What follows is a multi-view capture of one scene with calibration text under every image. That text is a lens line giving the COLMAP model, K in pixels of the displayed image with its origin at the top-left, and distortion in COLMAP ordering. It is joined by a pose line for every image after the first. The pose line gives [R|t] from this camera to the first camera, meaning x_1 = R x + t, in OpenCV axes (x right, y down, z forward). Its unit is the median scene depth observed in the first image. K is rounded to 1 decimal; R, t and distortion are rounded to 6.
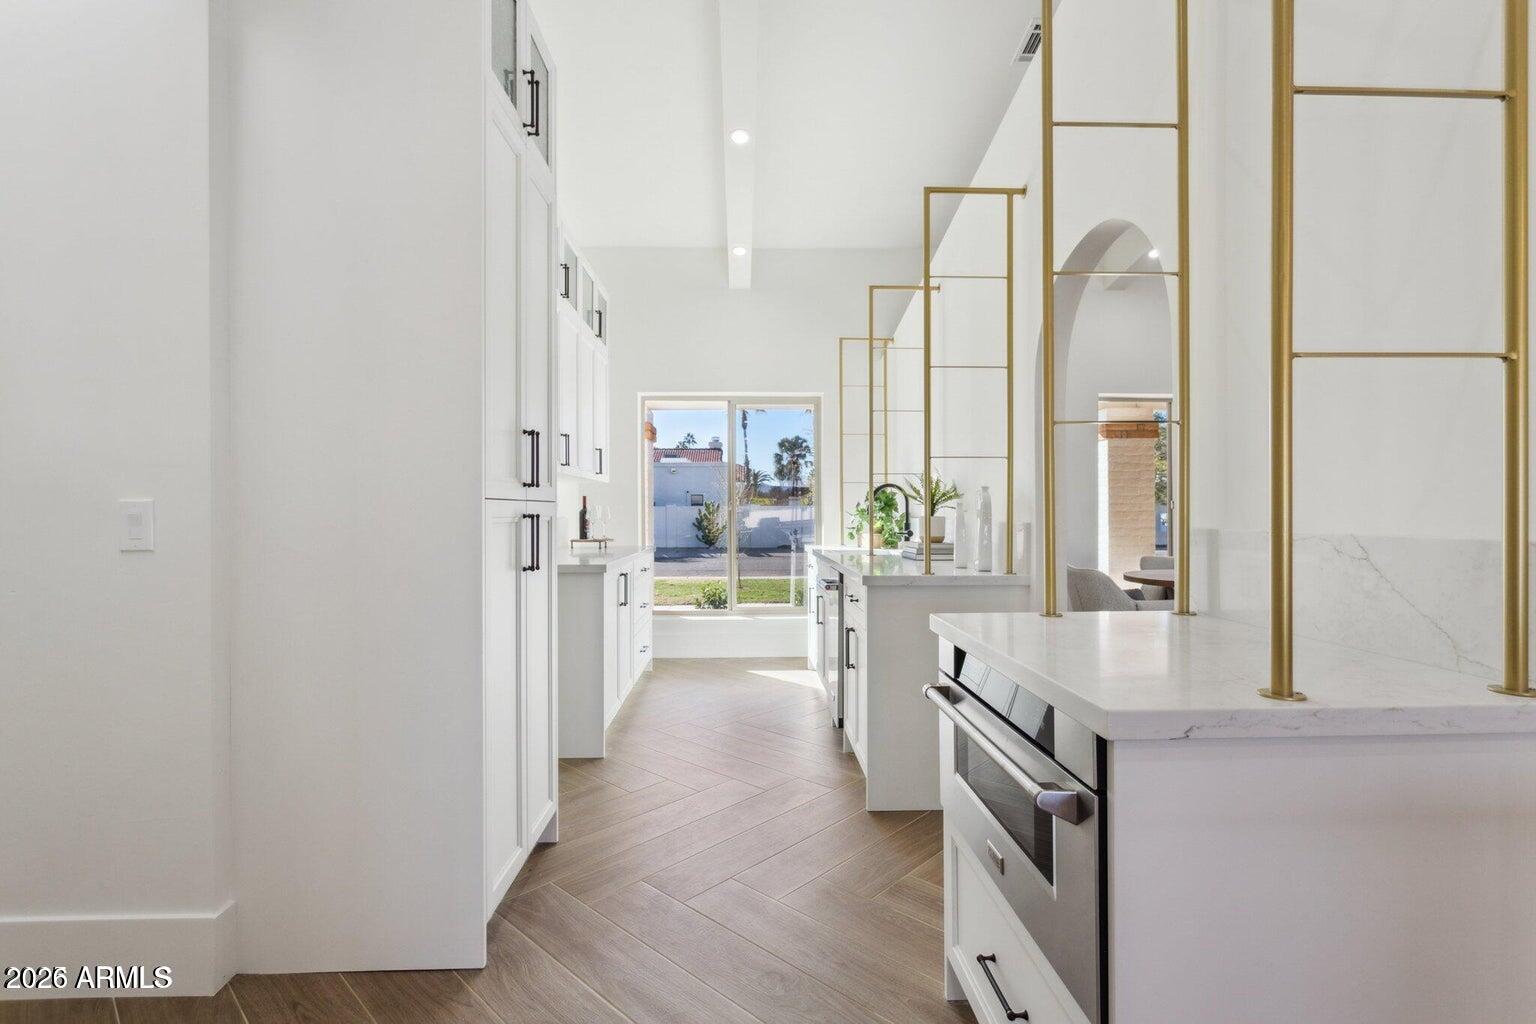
lens RADIAL K [[720.1, 0, 768.0], [0, 720.1, 512.0], [0, 0, 1]] dist [0.001468, -0.000387]
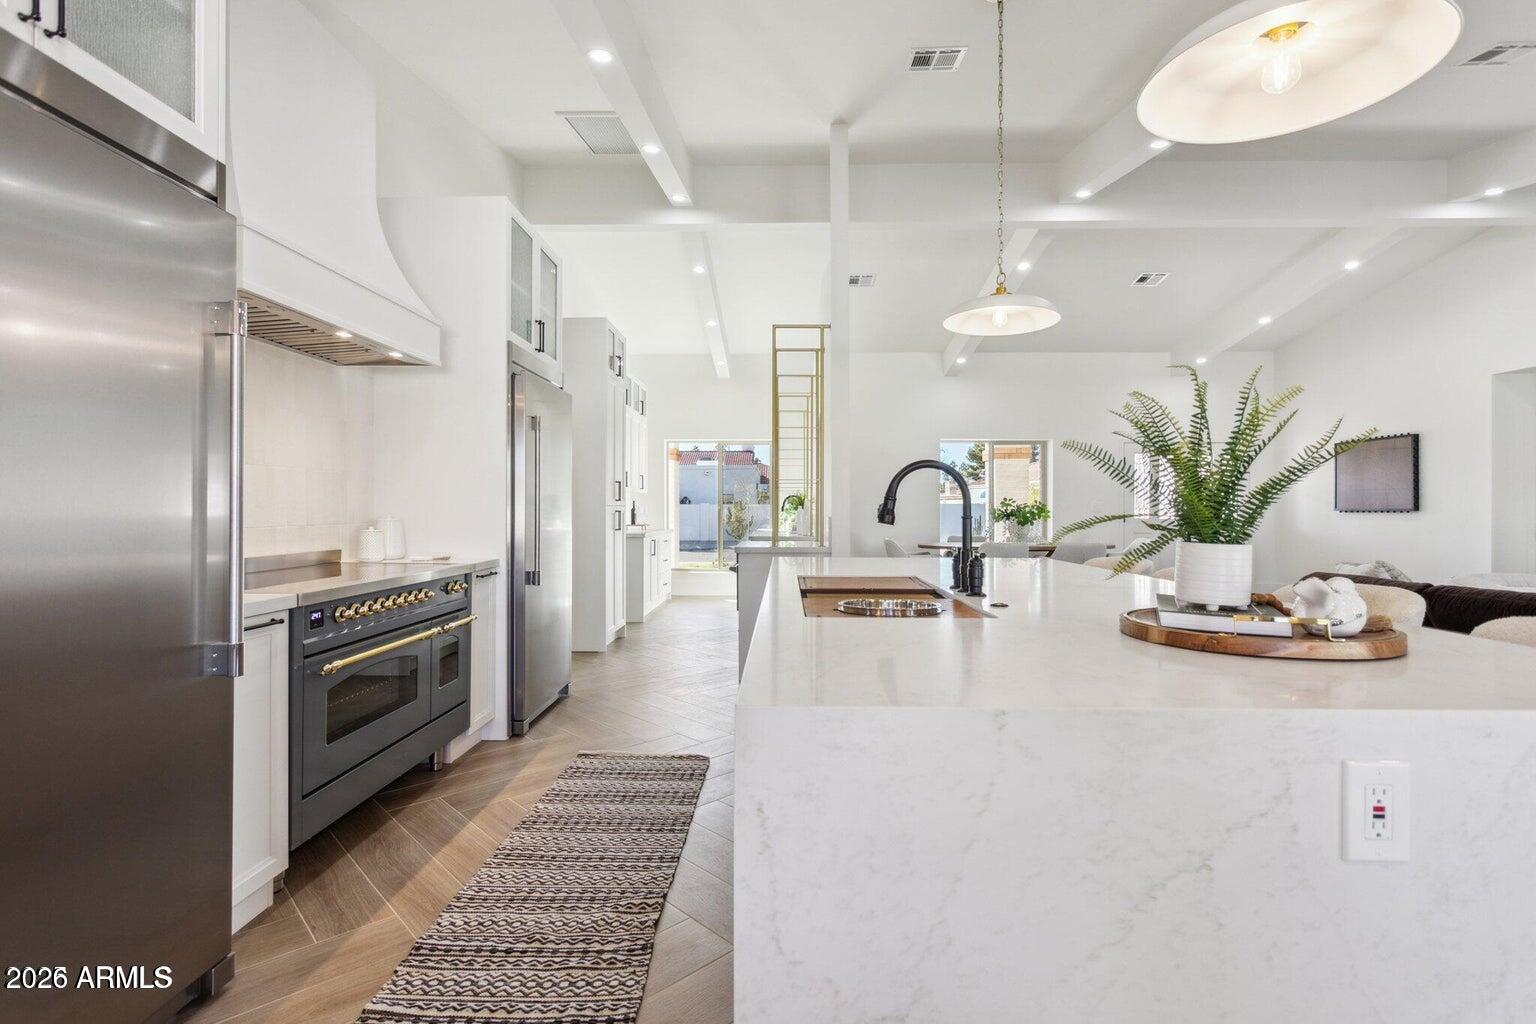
lens RADIAL K [[720.1, 0, 768.0], [0, 720.1, 512.0], [0, 0, 1]] dist [0.001468, -0.000387]
pose [[0.998603, 0.005368, -0.052565, 0.185346], [-0.005183, 0.999980, 0.003654, -0.002344], [0.052584, -0.003377, 0.998611, -0.823821]]
